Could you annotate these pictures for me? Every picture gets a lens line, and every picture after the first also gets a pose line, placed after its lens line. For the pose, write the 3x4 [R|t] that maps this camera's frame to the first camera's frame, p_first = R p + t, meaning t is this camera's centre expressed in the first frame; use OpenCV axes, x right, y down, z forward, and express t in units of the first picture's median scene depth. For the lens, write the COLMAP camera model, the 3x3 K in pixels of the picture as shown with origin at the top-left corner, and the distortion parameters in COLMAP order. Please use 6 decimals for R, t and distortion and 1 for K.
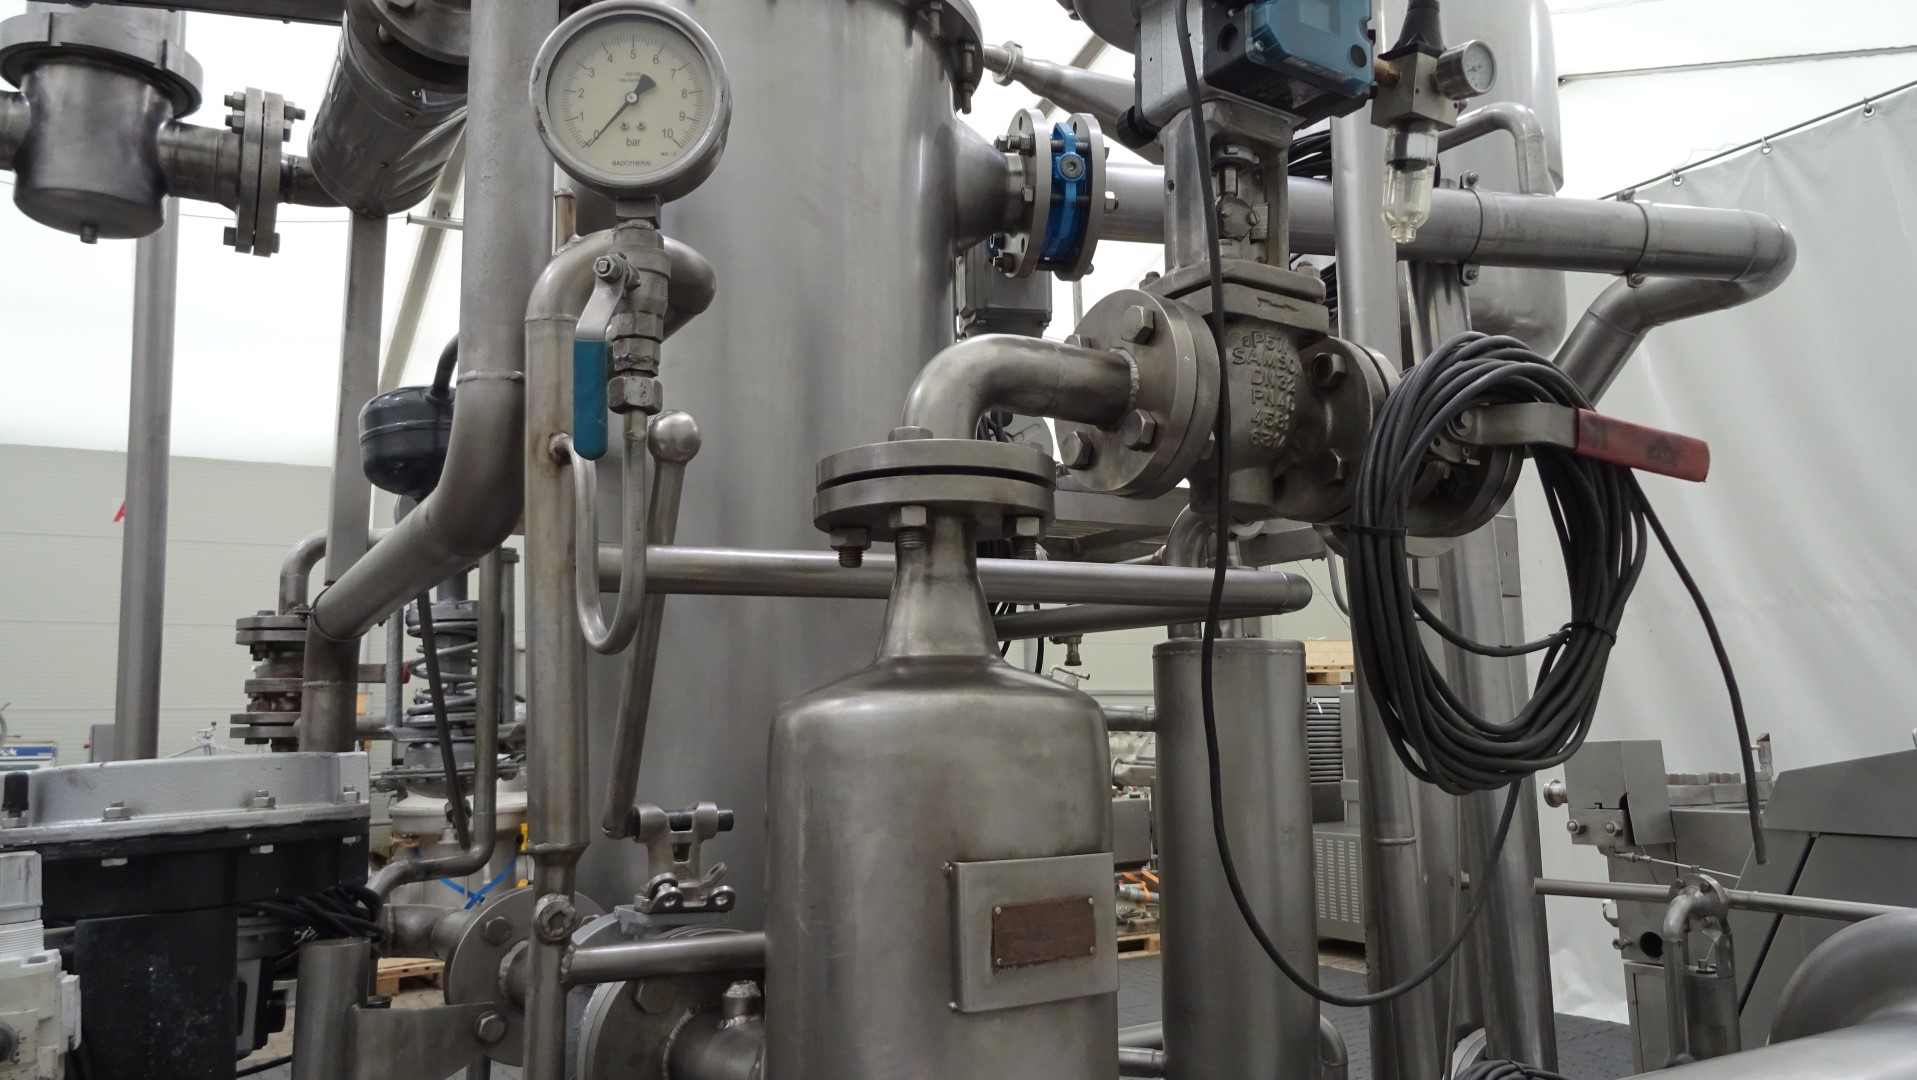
lens RADIAL K [[1370.7, 0, 955.2], [0, 1370.7, 537.2], [0, 0, 1]] dist [0.010068, -0.005313]
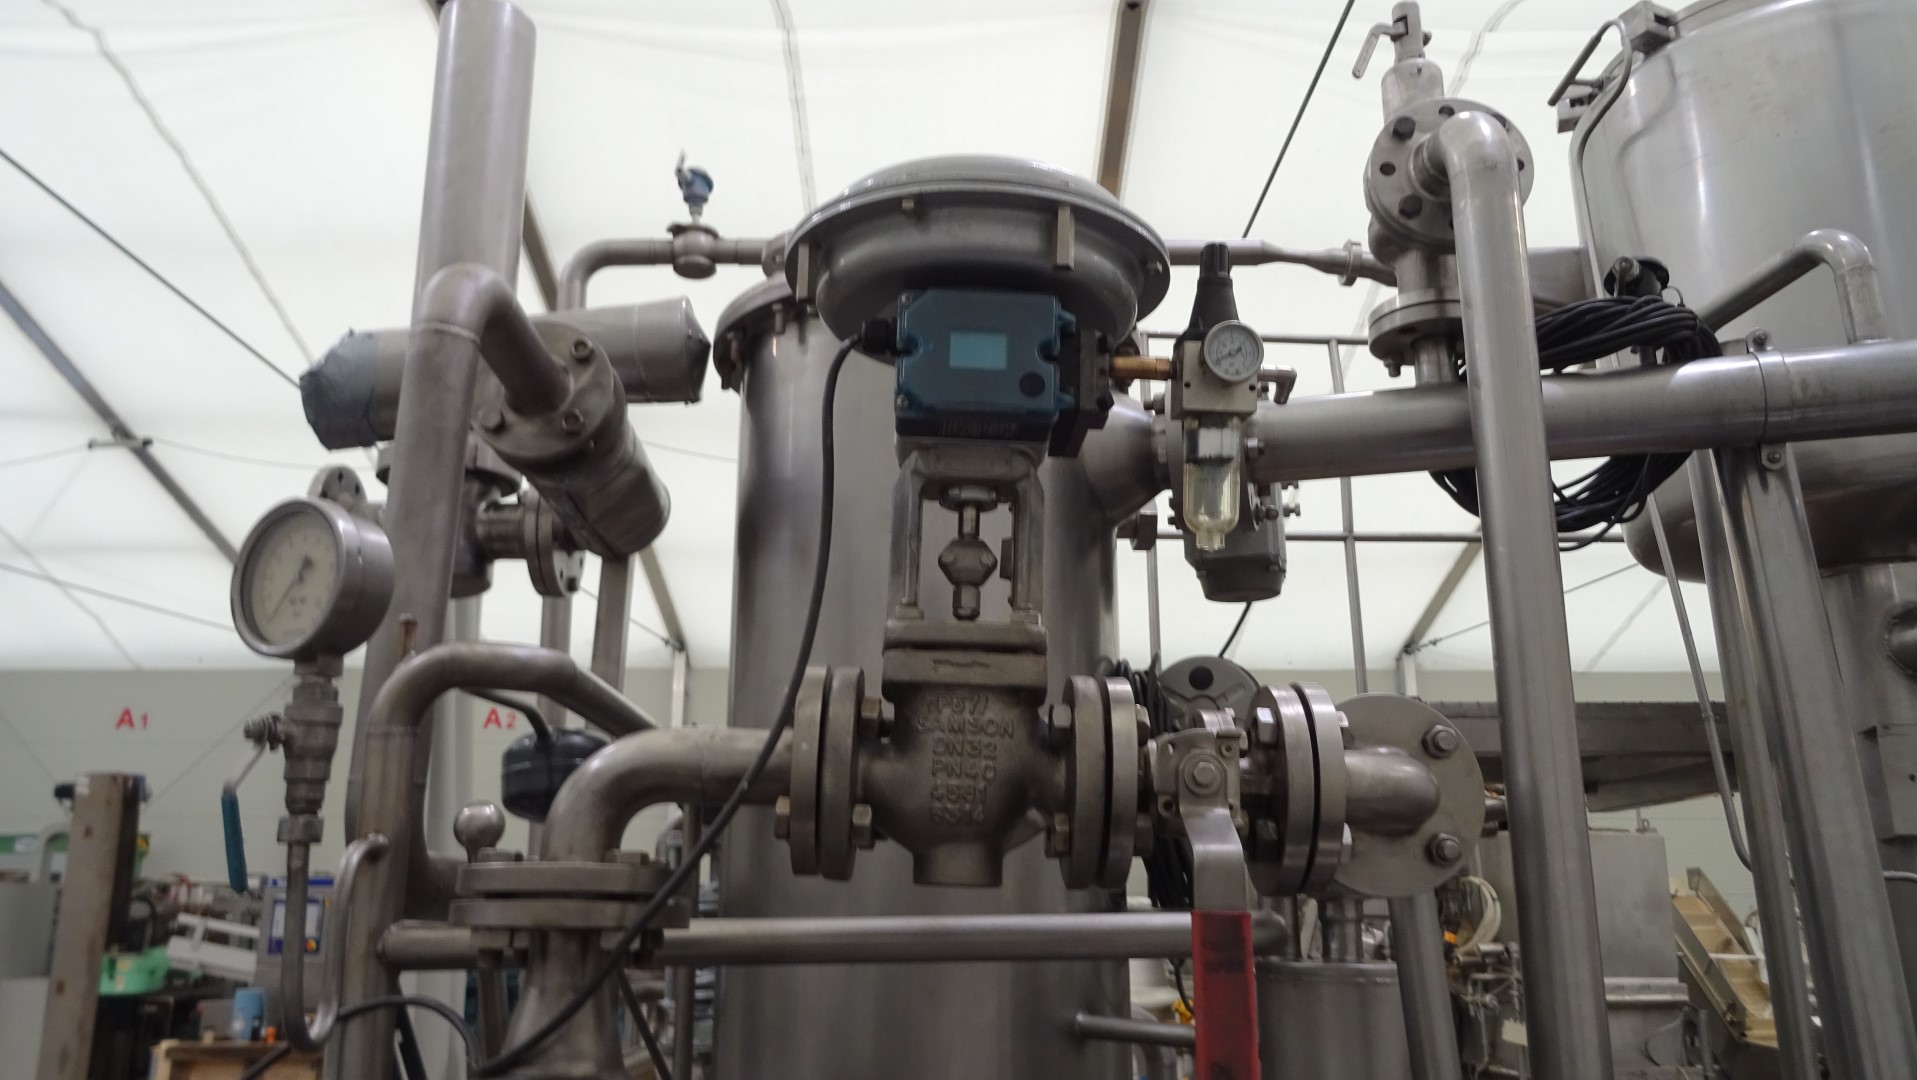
lens RADIAL K [[1370.7, 0, 957.5], [0, 1370.7, 544.1], [0, 0, 1]] dist [0.010068, -0.005313]
pose [[0.875044, -0.109788, -0.471428, 0.405065], [0.053107, 0.989834, -0.131941, -0.076165], [0.481121, 0.090418, 0.871979, 0.107298]]
